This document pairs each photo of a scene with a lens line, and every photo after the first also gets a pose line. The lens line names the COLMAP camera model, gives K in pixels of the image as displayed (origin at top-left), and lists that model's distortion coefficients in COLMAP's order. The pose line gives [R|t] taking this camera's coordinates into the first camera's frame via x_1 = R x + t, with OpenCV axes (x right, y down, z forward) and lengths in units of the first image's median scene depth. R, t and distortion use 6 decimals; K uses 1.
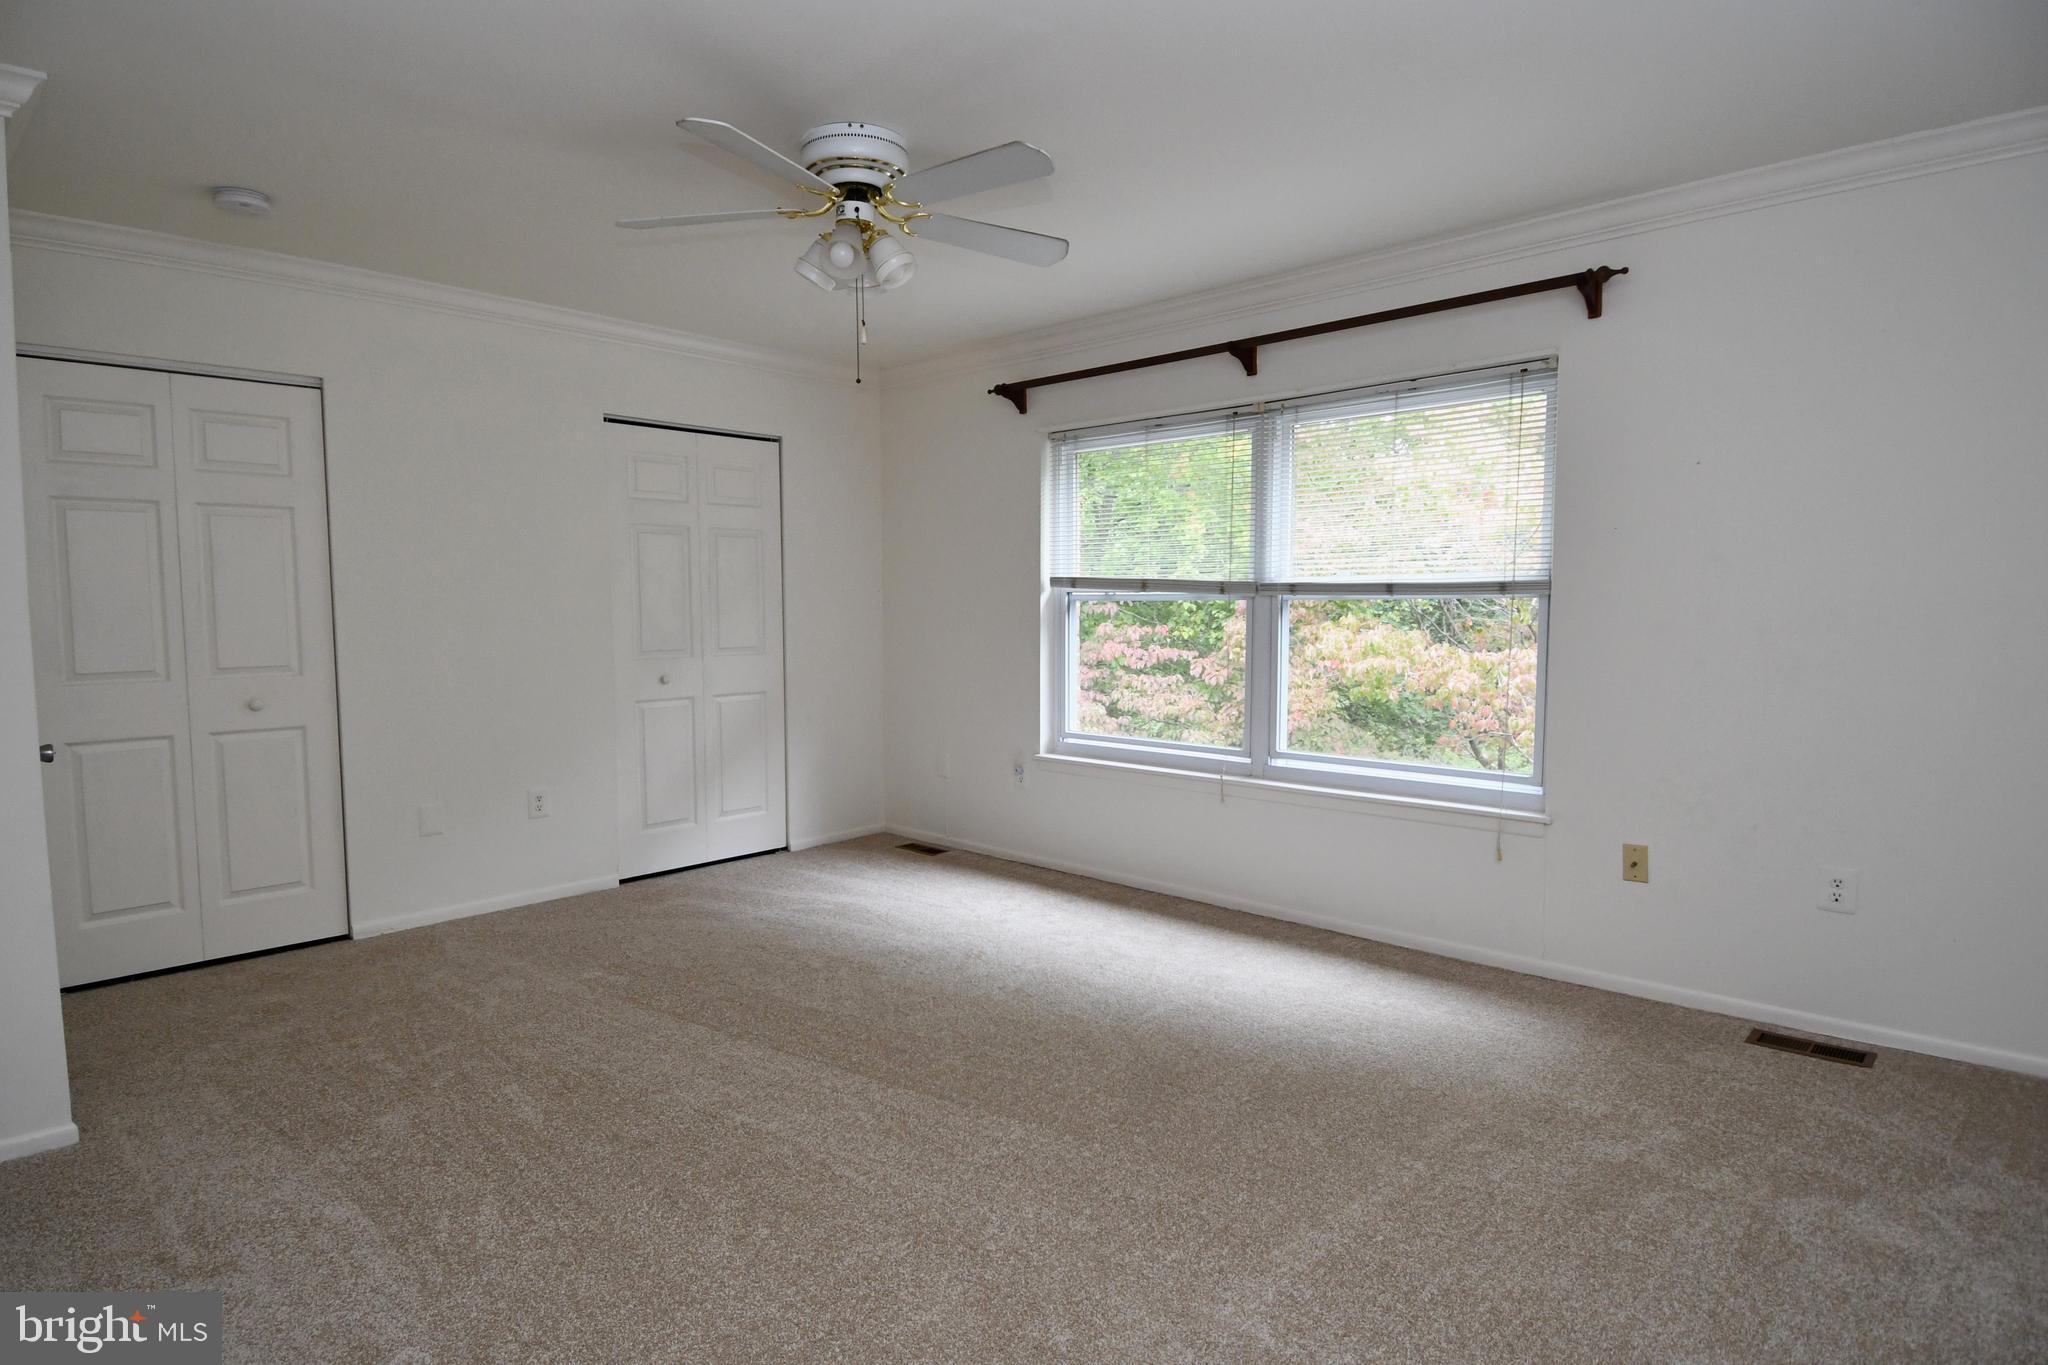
lens RADIAL K [[1057.7, 0, 1021.9], [0, 1057.7, 684.8], [0, 0, 1]] dist [0.023921, -0.011498]
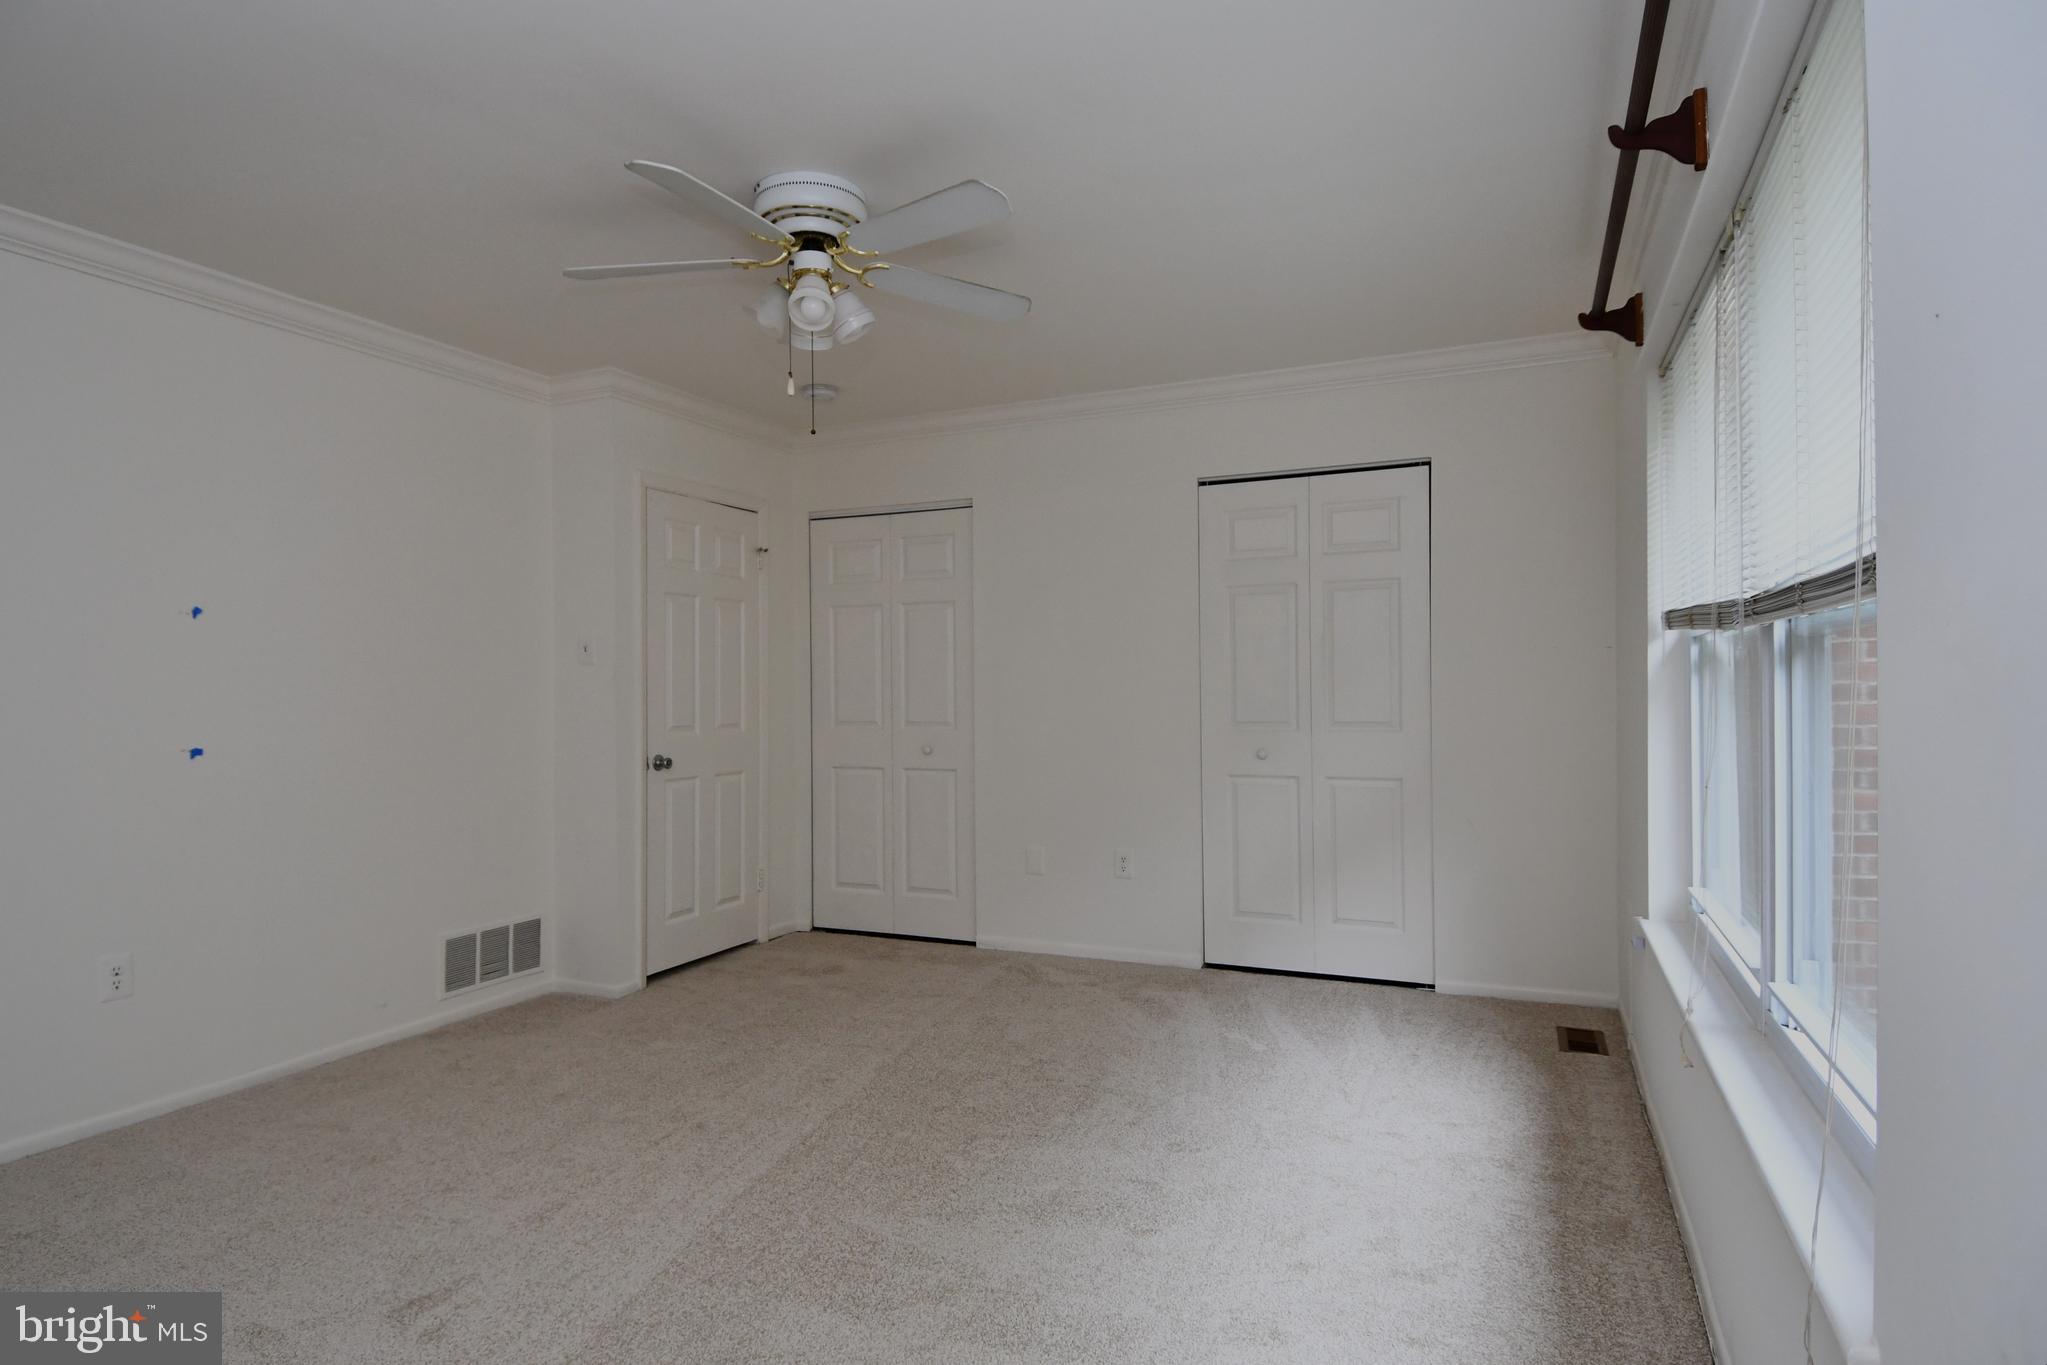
lens RADIAL K [[1120.3, 0, 1023.0], [0, 1120.3, 685.1], [0, 0, 1]] dist [0.022016, 0.000119]
pose [[0.344647, -0.007047, -0.938706, 0.503231], [-0.065495, 0.997354, -0.031534, -0.020496], [0.936445, 0.072349, 0.343274, 0.487056]]
